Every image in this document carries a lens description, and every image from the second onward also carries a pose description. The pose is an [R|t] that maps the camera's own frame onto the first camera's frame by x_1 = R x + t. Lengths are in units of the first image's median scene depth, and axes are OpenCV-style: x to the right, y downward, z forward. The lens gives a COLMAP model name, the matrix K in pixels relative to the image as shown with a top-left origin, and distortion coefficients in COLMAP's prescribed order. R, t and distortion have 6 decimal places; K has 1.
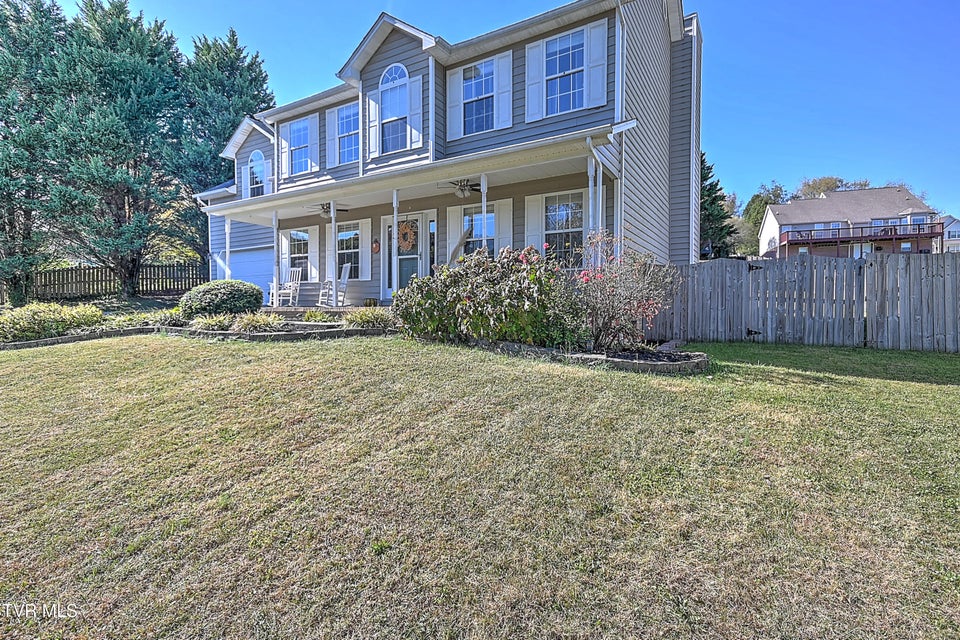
lens RADIAL K [[468.4, 0, 482.6], [0, 468.4, 314.3], [0, 0, 1]] dist [0.002109, -0.000009]
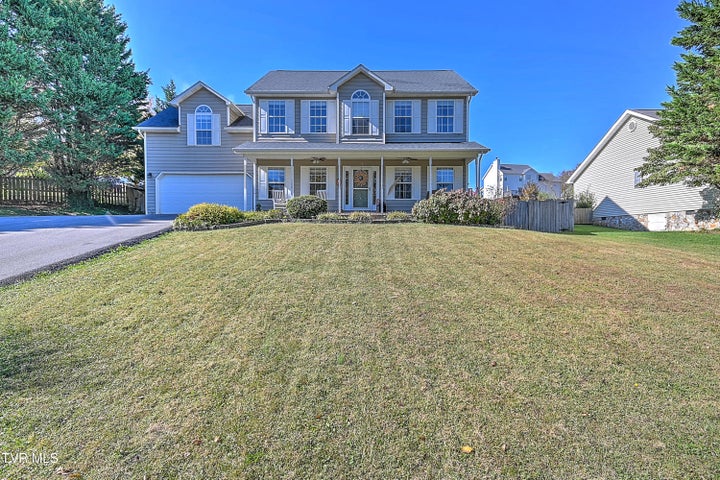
lens RADIAL K [[392.7, 0, 358.3], [0, 392.7, 244.7], [0, 0, 1]] dist [0.002217, 0.001135]
pose [[0.851345, -0.000234, 0.524606, -1.083310], [0.001640, 0.999996, -0.002214, 0.117646], [-0.524603, 0.002745, 0.851342, -0.394335]]
